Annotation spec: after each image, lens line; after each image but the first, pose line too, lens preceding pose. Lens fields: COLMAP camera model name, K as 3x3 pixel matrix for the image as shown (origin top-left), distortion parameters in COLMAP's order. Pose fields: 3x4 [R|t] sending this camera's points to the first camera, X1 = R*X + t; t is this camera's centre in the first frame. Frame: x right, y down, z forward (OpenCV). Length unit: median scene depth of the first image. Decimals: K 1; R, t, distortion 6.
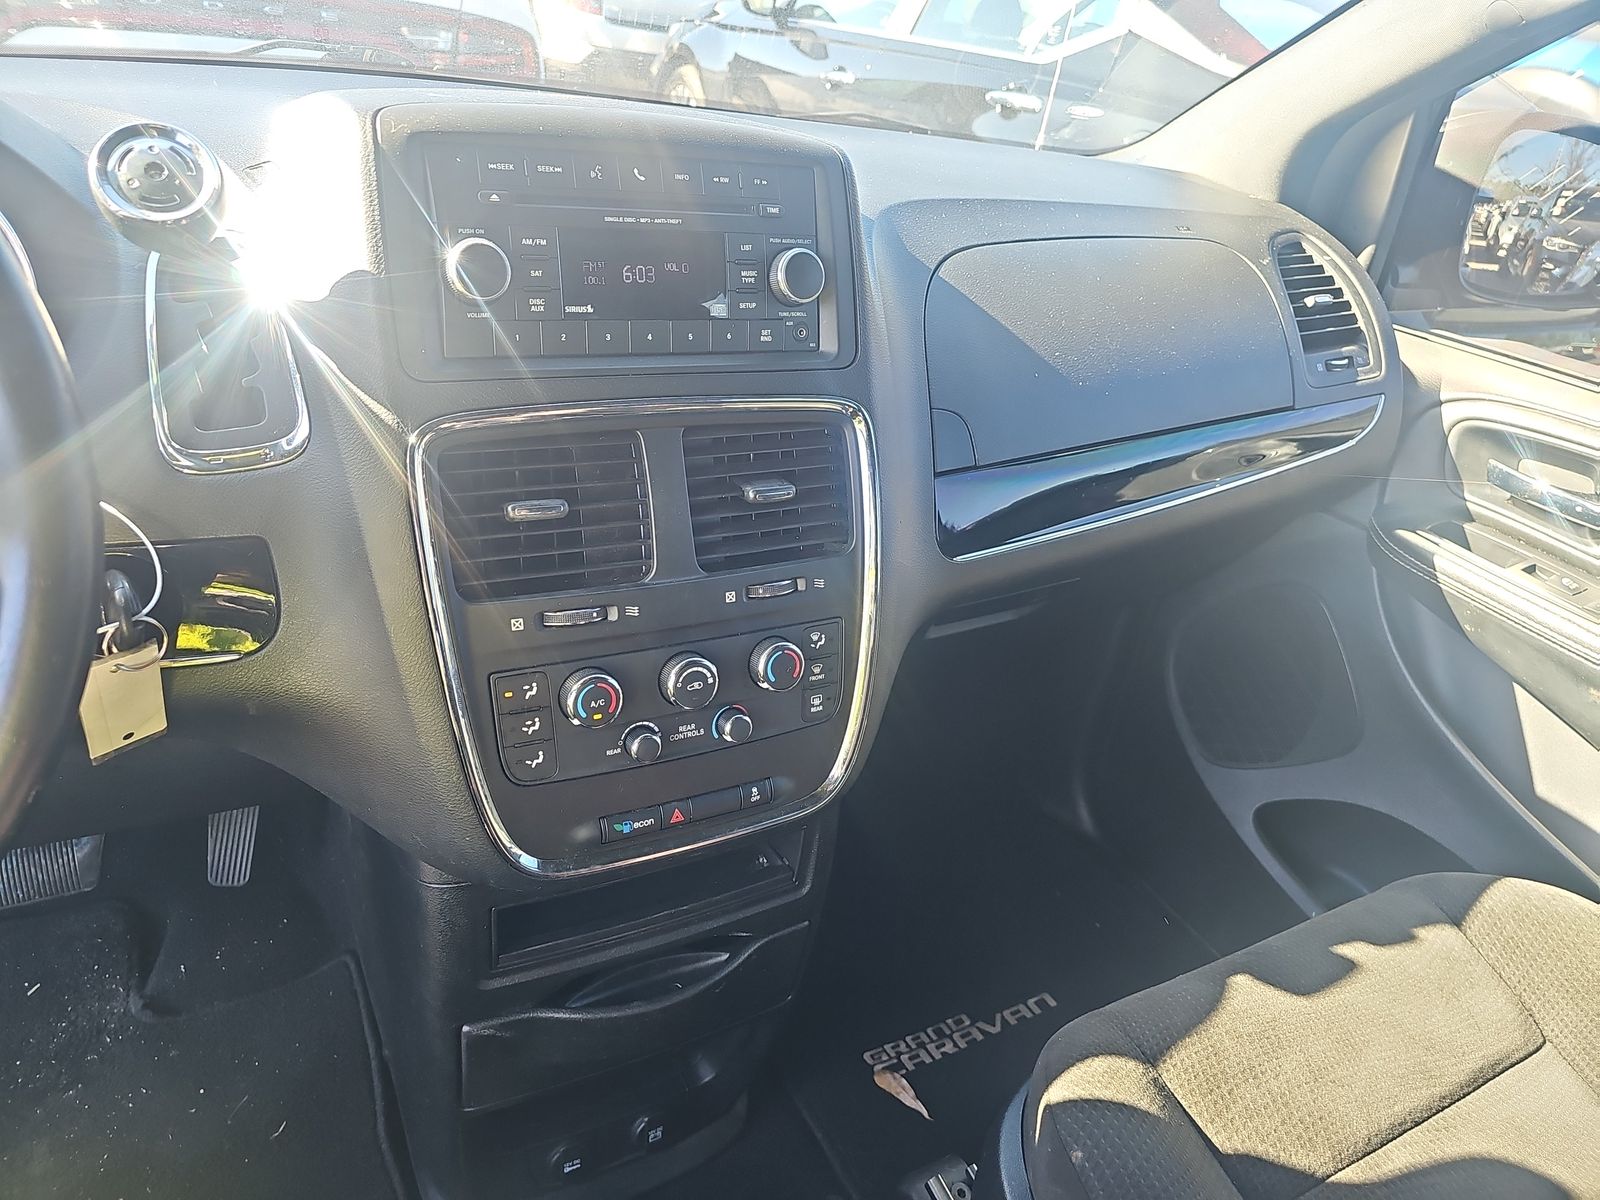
lens RADIAL K [[1067.3, 0, 800.8], [0, 1067.3, 554.2], [0, 0, 1]] dist [0.030995, -0.045827]
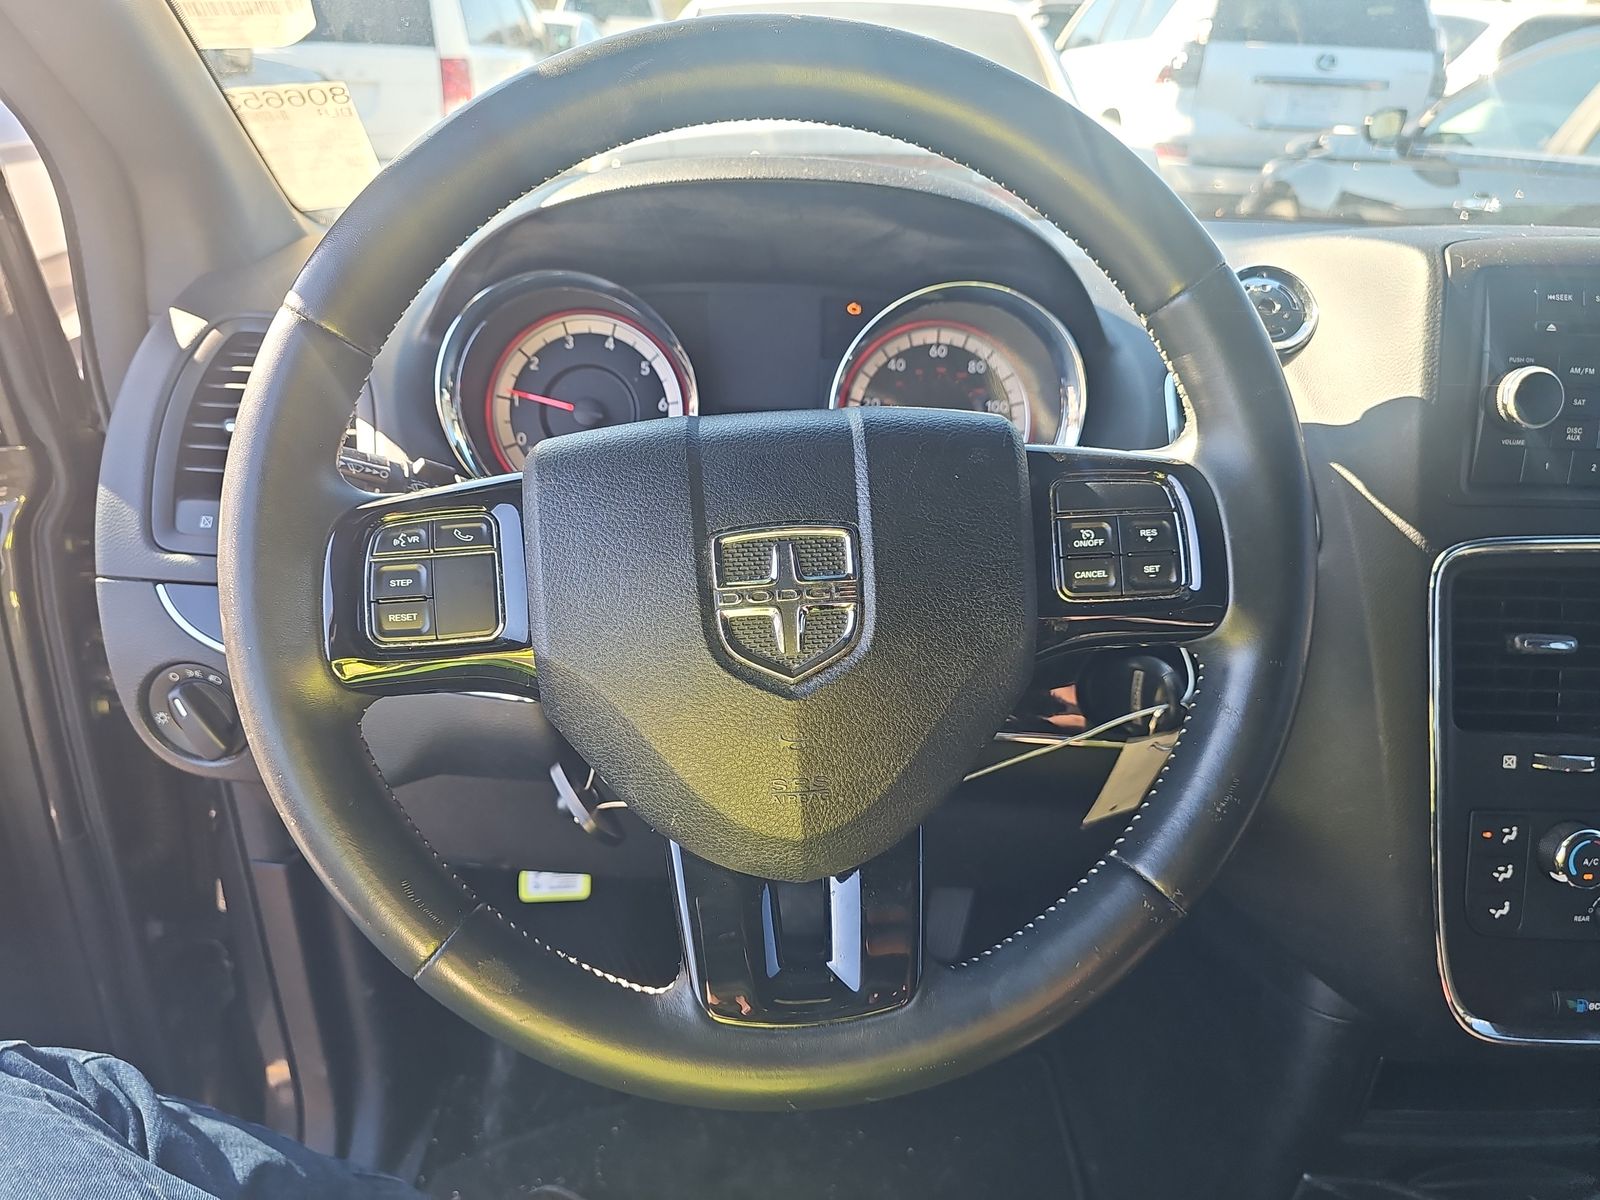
lens RADIAL K [[1067.3, 0, 800.8], [0, 1067.3, 554.2], [0, 0, 1]] dist [0.030995, -0.045827]
pose [[0.897660, 0.079178, -0.433518, -0.420746], [-0.130532, 0.987355, -0.089954, 0.049951], [0.420914, 0.137336, 0.896644, -0.139541]]
